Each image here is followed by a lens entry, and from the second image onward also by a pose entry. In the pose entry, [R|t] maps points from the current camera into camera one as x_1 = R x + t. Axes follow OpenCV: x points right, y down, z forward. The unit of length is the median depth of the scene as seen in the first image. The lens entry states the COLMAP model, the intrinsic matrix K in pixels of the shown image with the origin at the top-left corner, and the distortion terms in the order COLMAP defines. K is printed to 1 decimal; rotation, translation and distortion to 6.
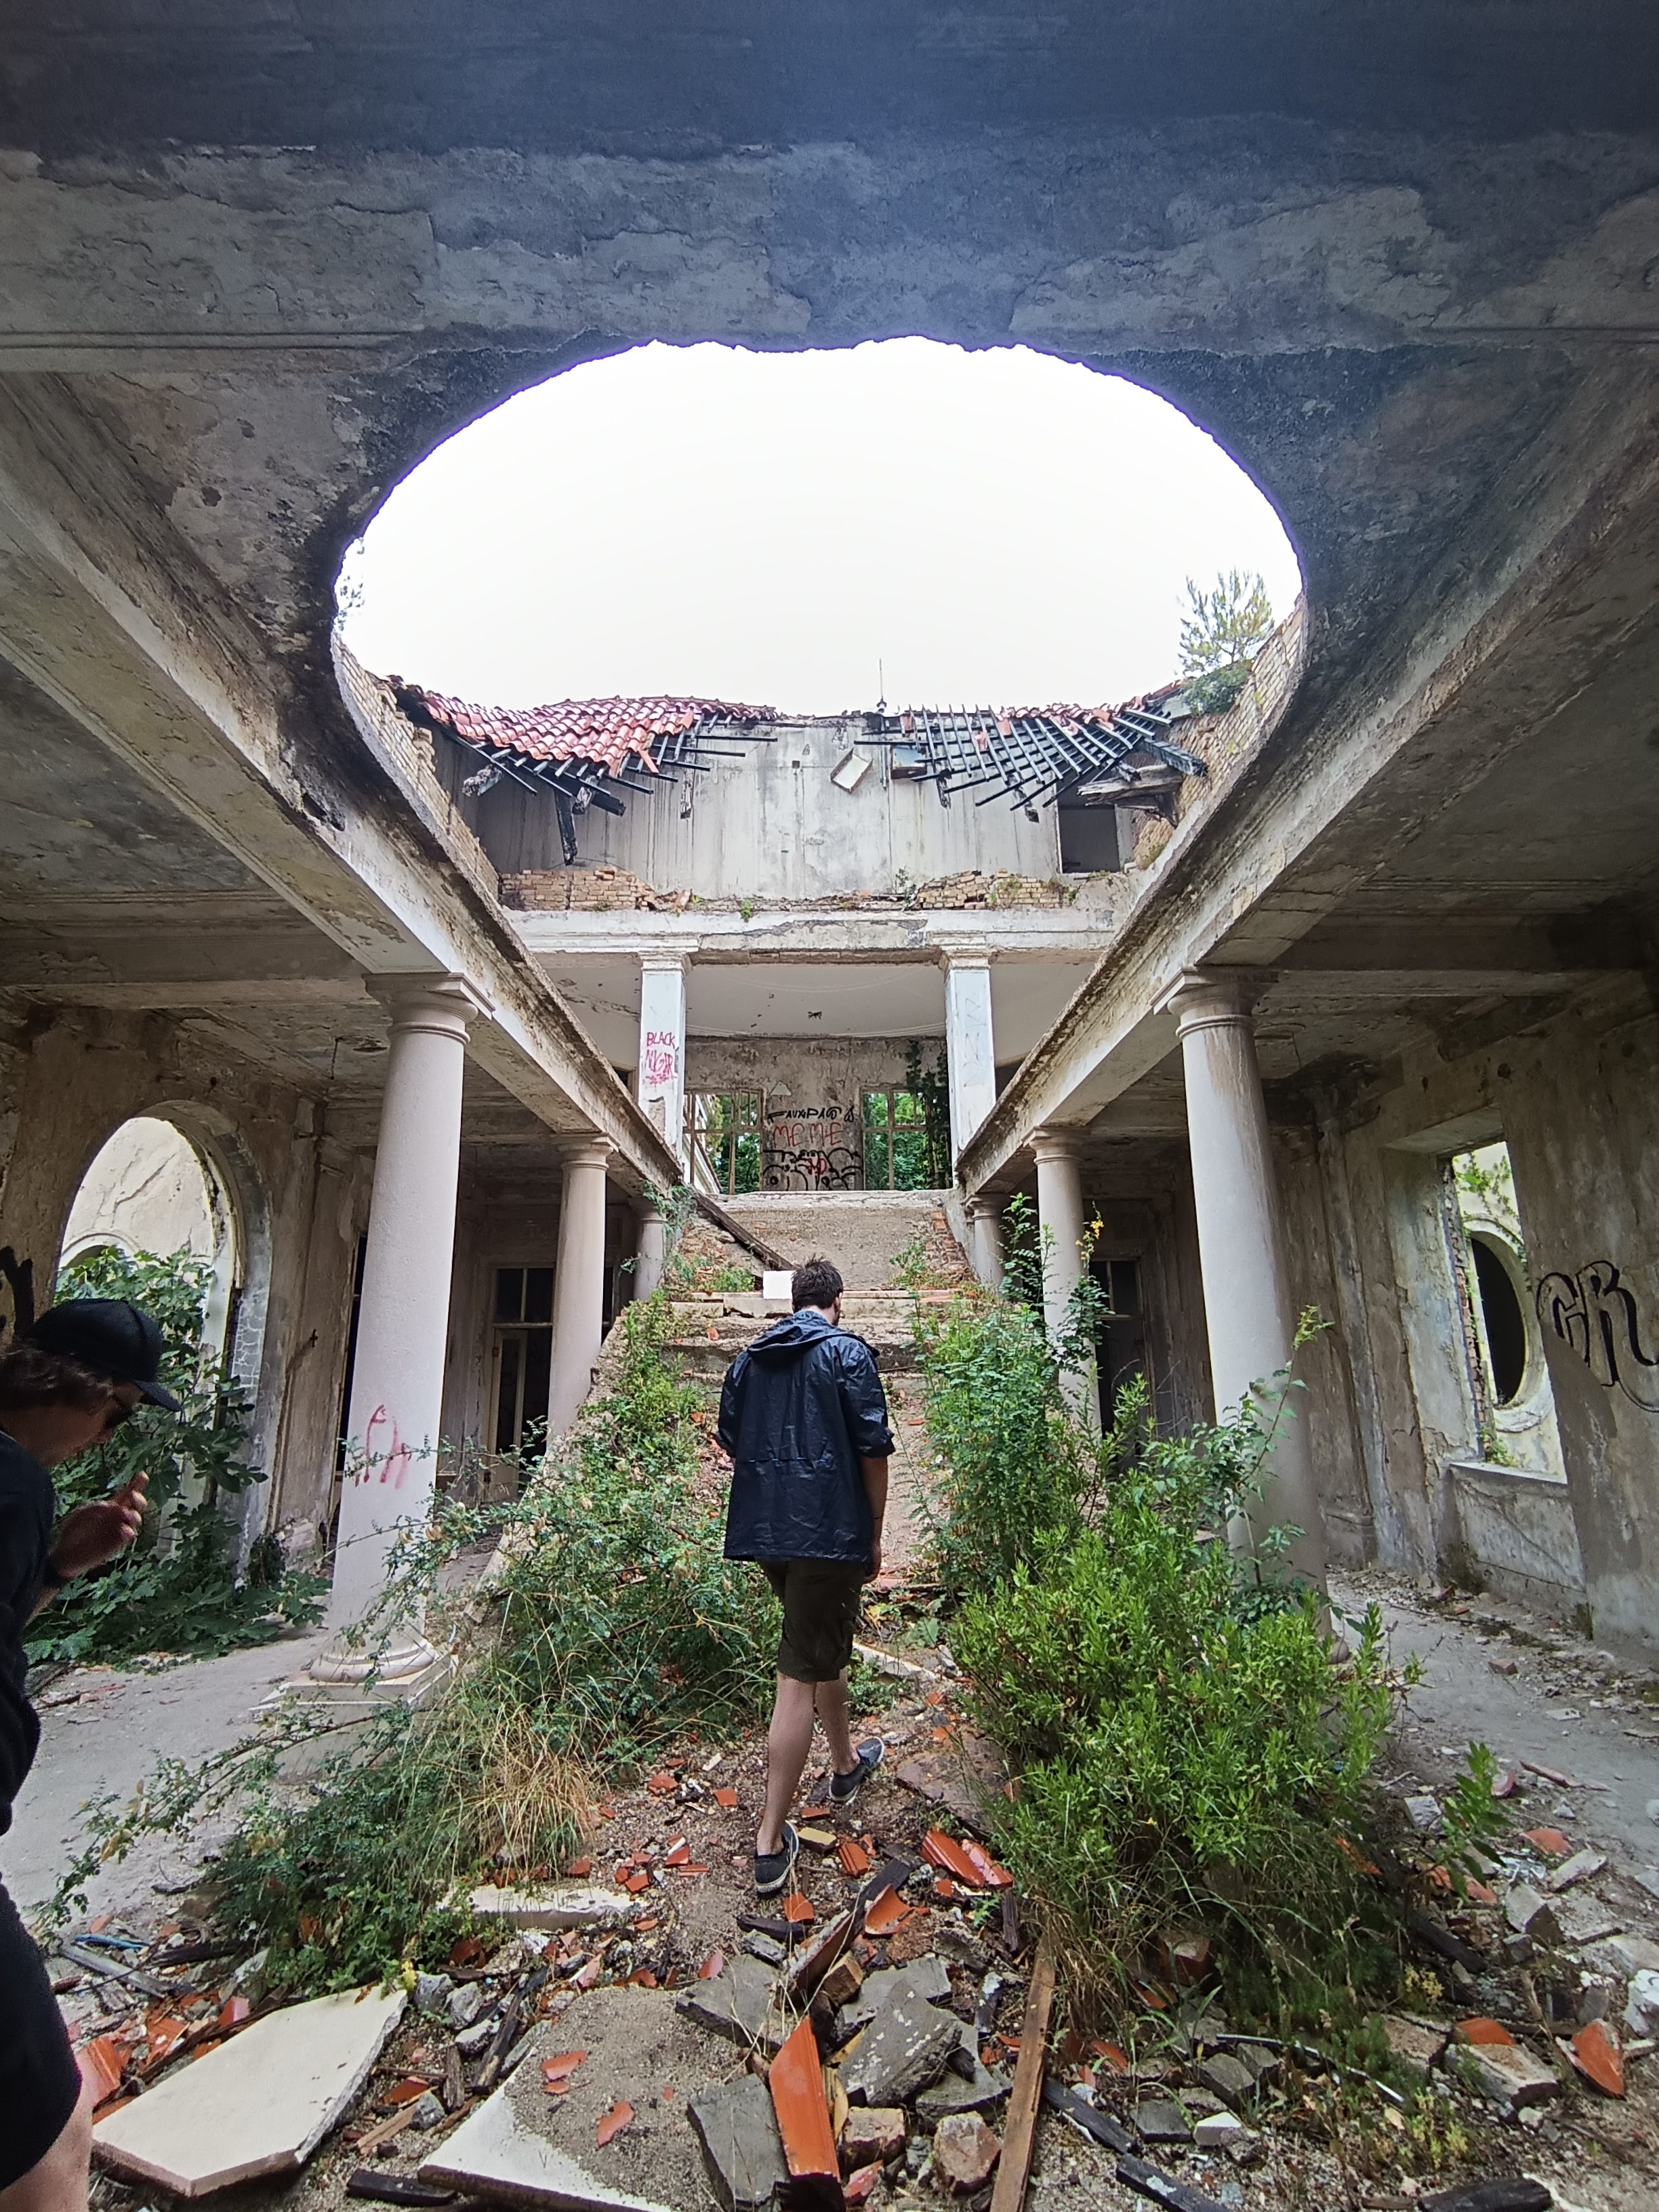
lens RADIAL K [[1014.3, 0, 829.5], [0, 1014.3, 1106.0], [0, 0, 1]] dist [0.008552, -0.000883]
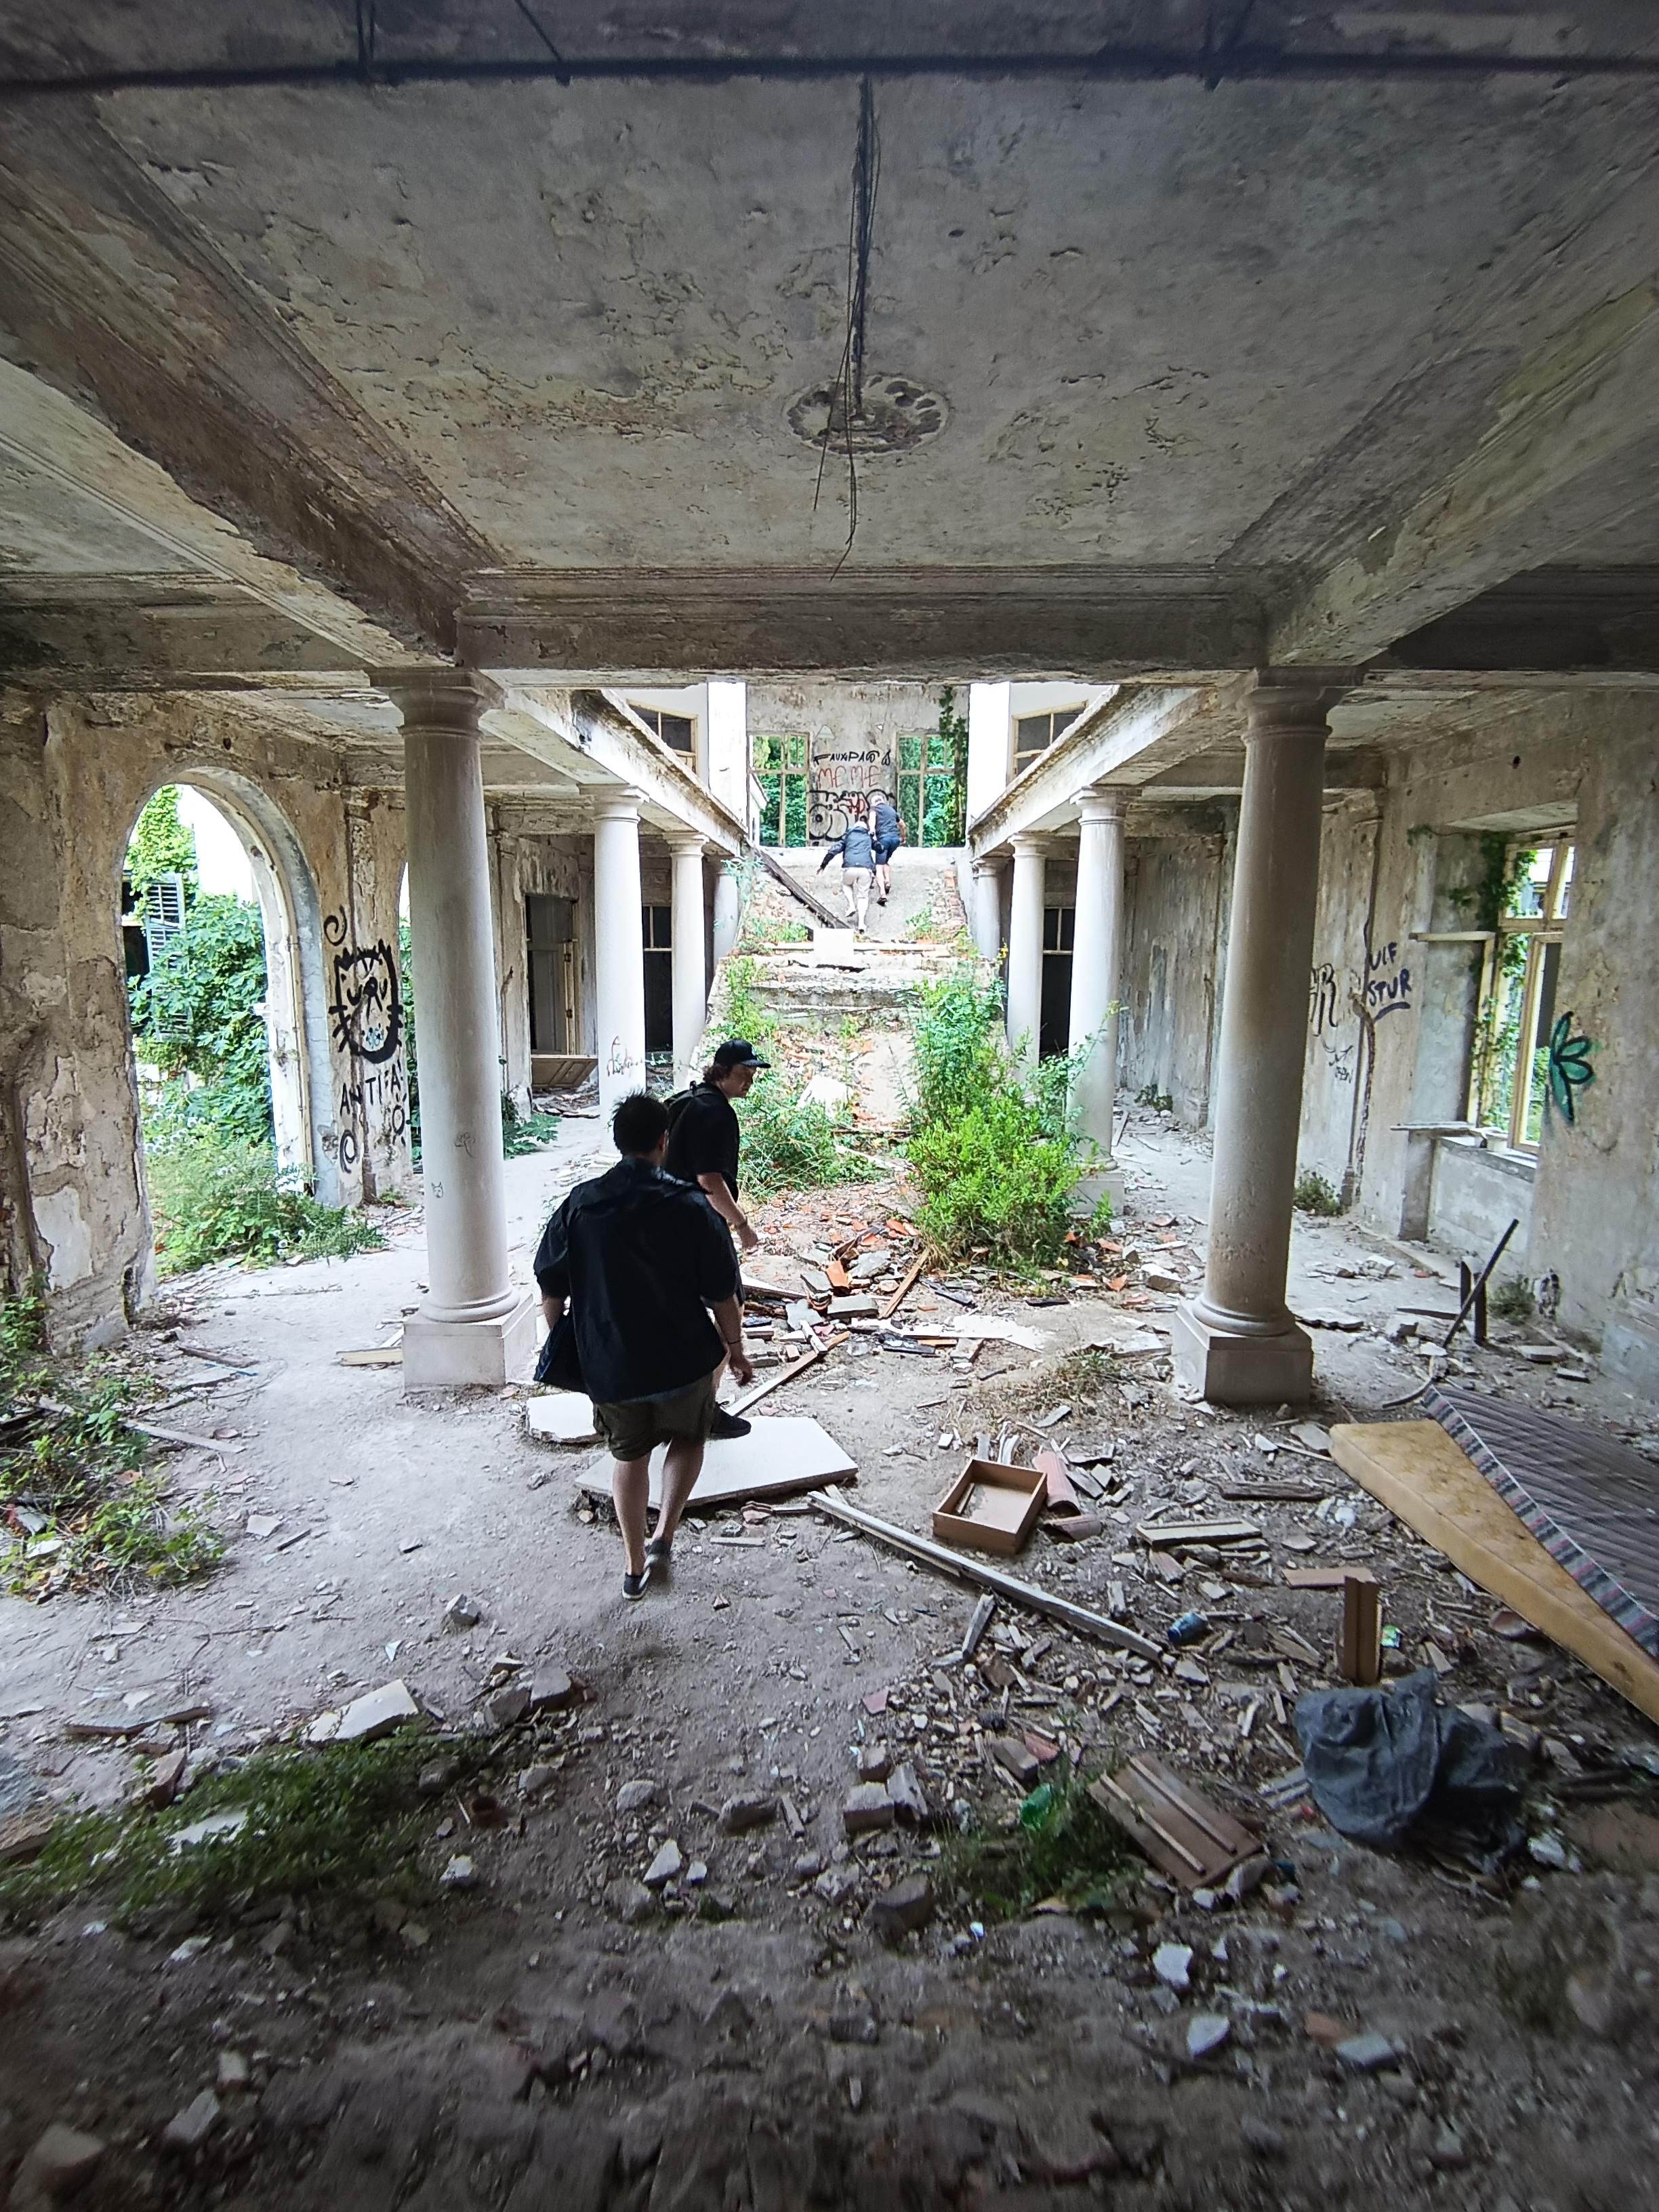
lens RADIAL K [[1014.3, 0, 829.5], [0, 1014.3, 1106.0], [0, 0, 1]] dist [0.008552, -0.000883]
pose [[0.999076, 0.027512, -0.033009, 0.015871], [-0.012184, 0.918014, 0.396361, -0.304684], [0.041207, -0.395593, 0.917501, -0.689520]]
